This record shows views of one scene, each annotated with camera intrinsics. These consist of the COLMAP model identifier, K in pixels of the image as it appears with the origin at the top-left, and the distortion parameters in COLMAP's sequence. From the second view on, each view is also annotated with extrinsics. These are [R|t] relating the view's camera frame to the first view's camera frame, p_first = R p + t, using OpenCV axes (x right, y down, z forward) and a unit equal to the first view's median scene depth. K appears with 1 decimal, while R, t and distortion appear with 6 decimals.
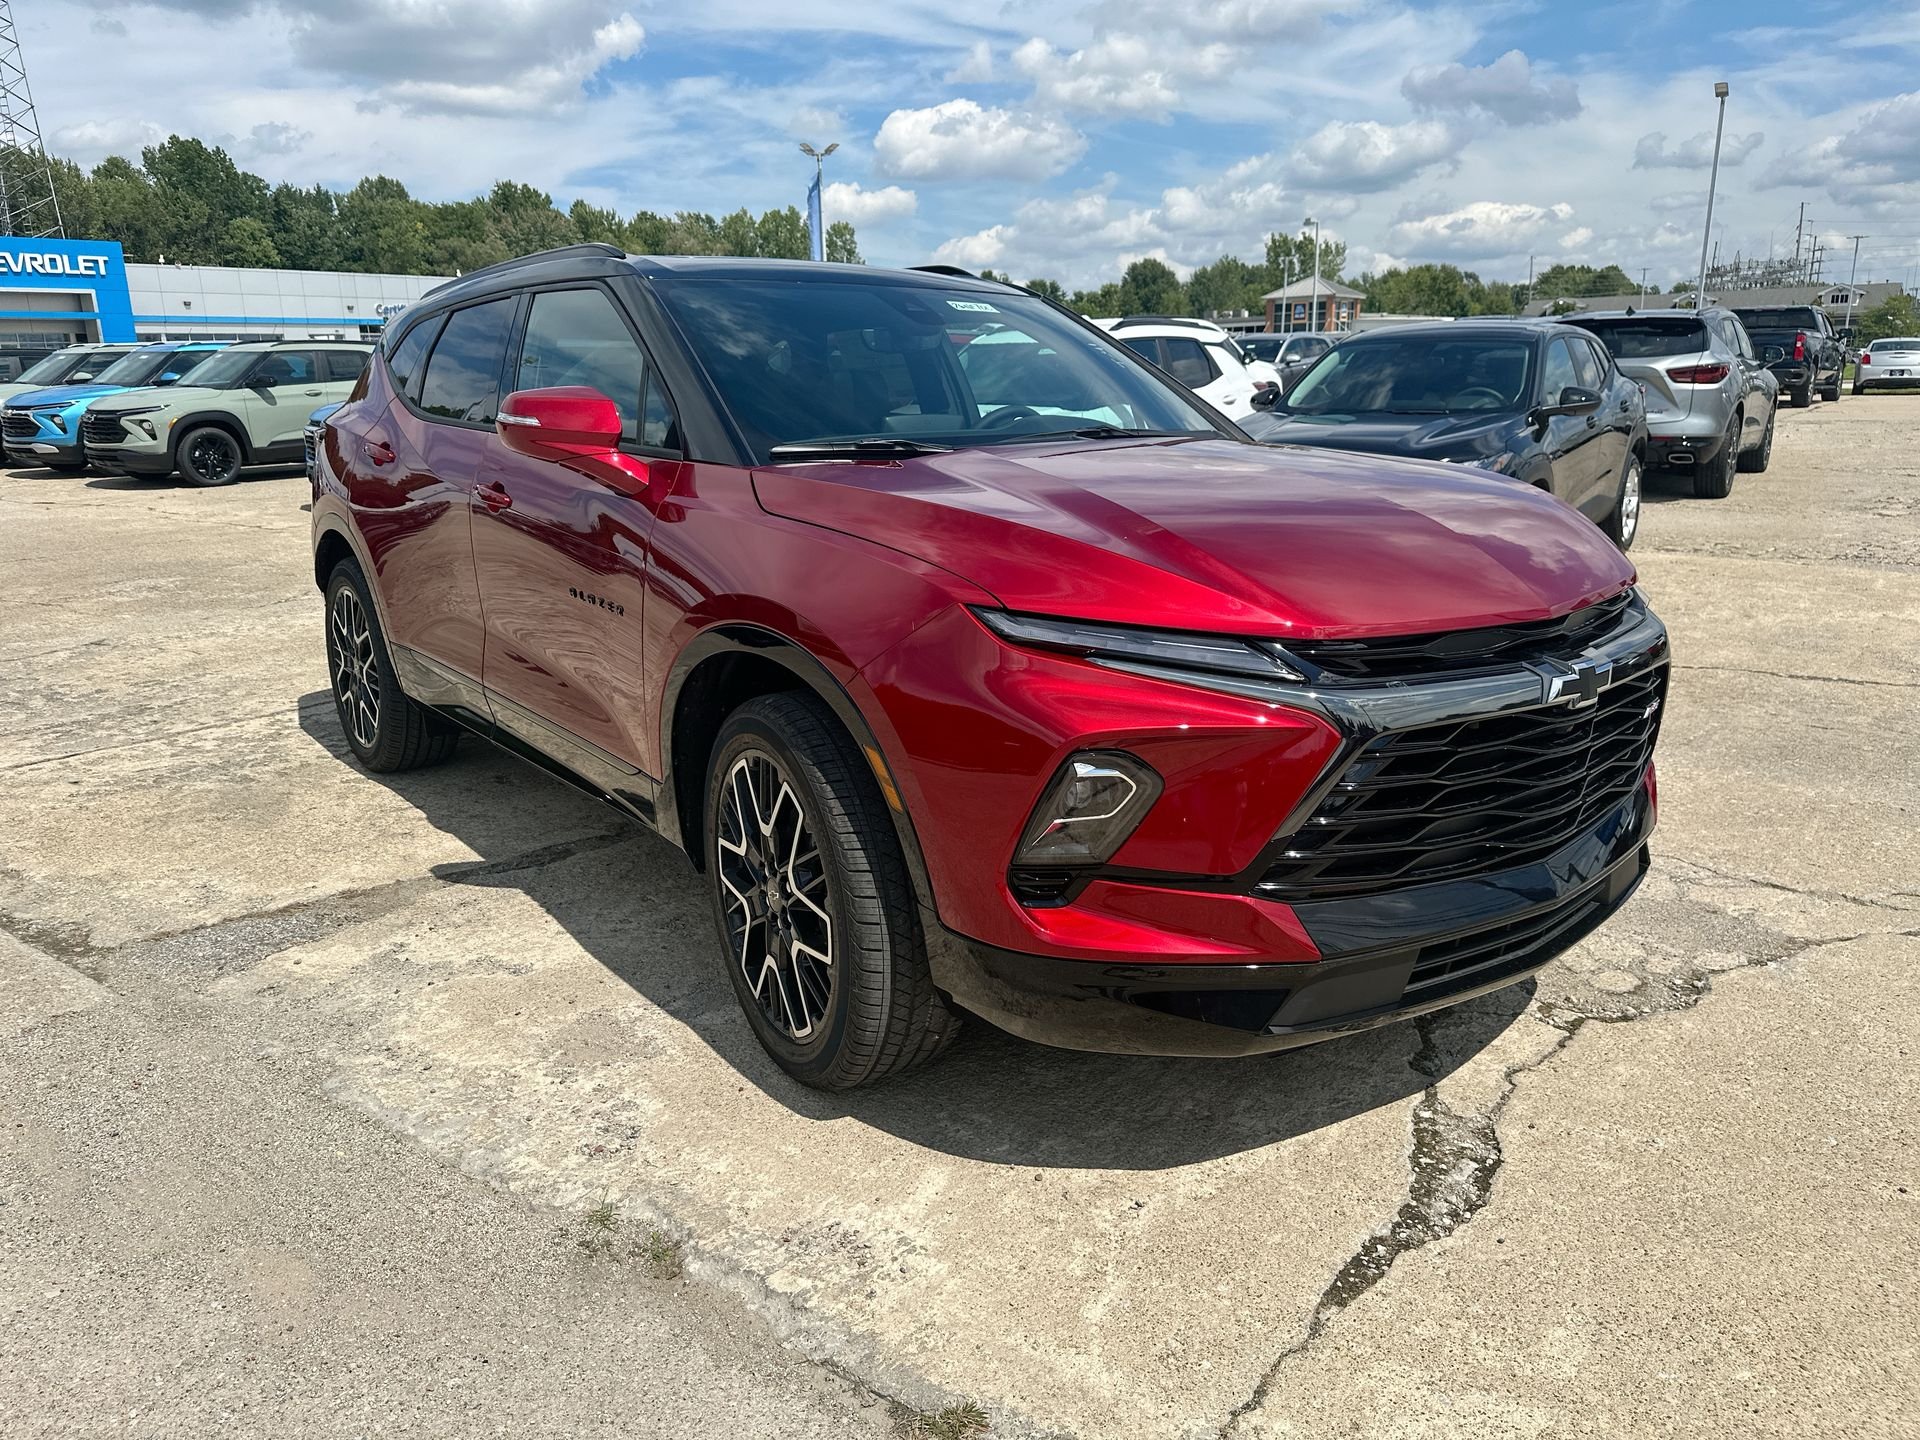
lens RADIAL K [[1354.2, 0, 951.8], [0, 1354.2, 735.9], [0, 0, 1]] dist [0.022284, -0.028429]
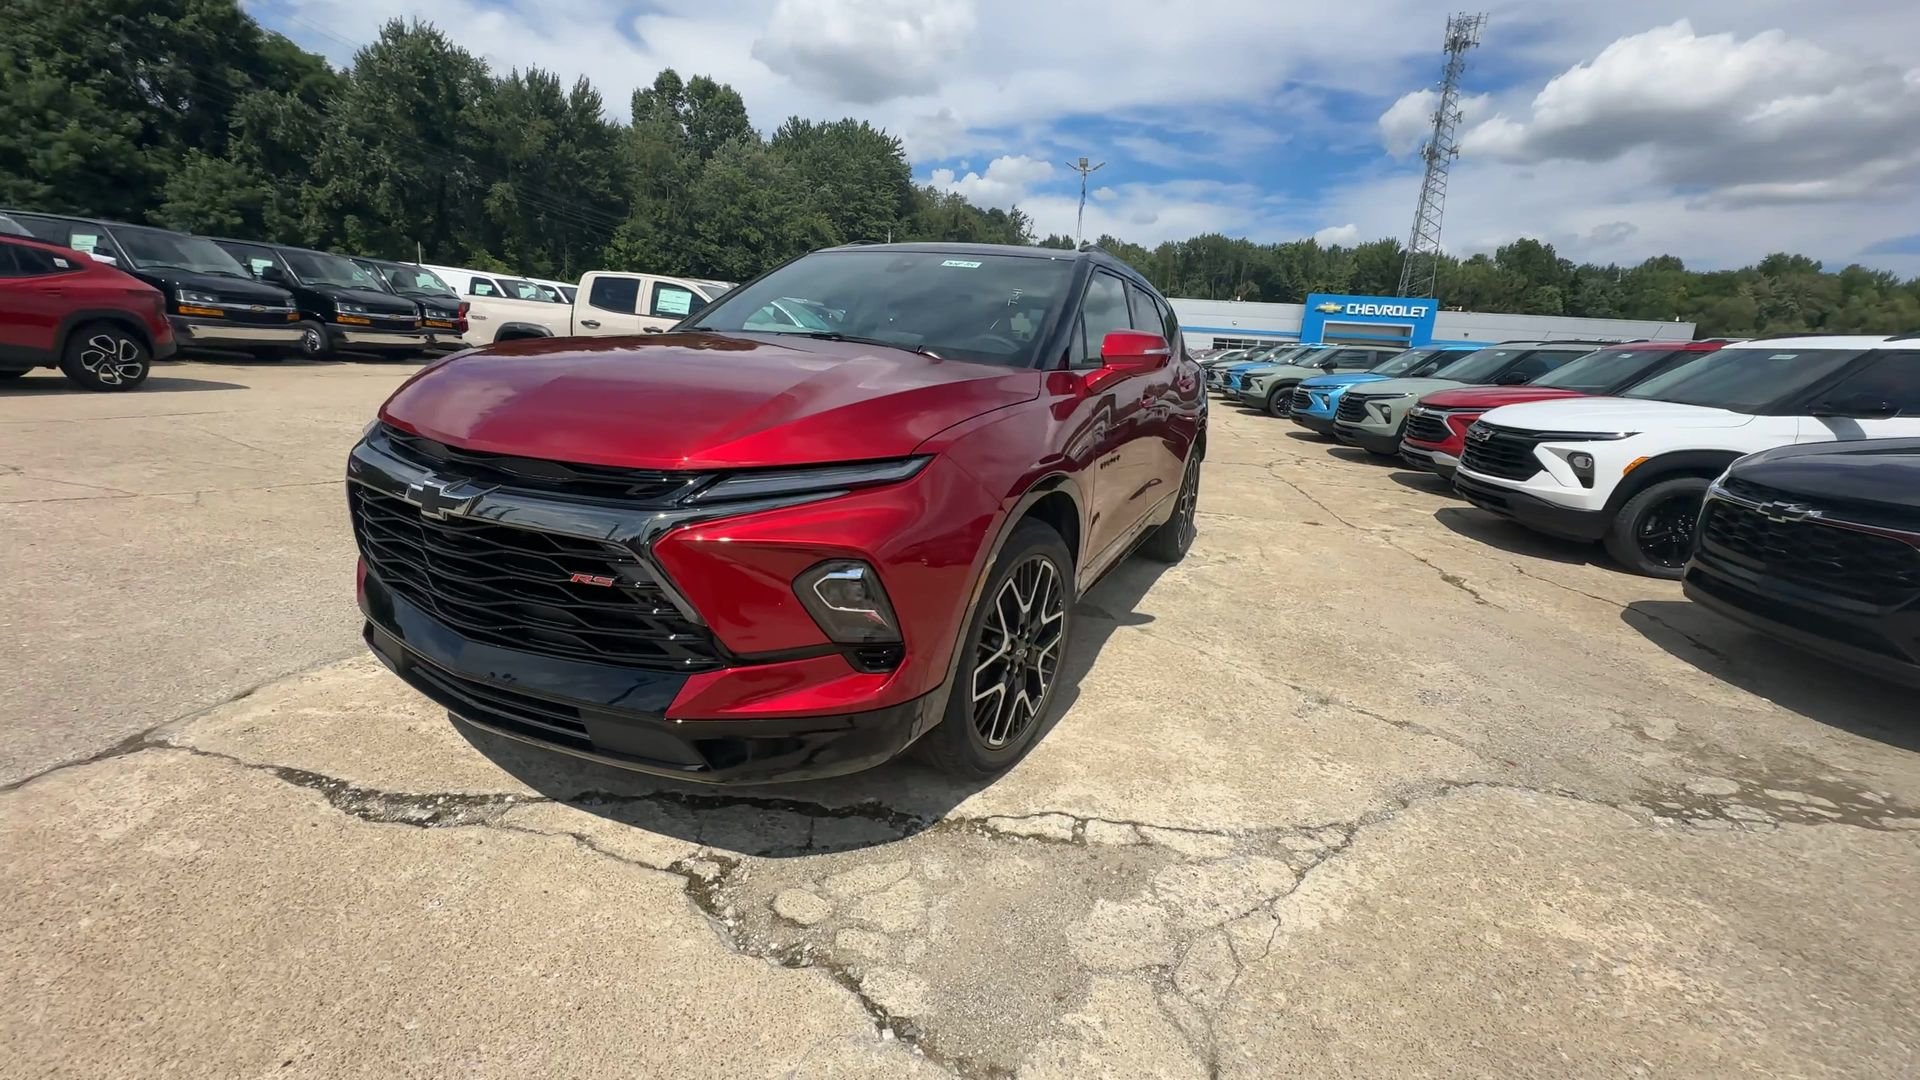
lens RADIAL K [[746.0, 0, 960.0], [0, 746.0, 540.0], [0, 0, 1]] dist [0.001796, 0.000066]
pose [[0.448802, 0.265877, -0.853162, 0.968402], [-0.299587, 0.944231, 0.136661, -0.184799], [0.841917, 0.194263, 0.503426, 0.805389]]
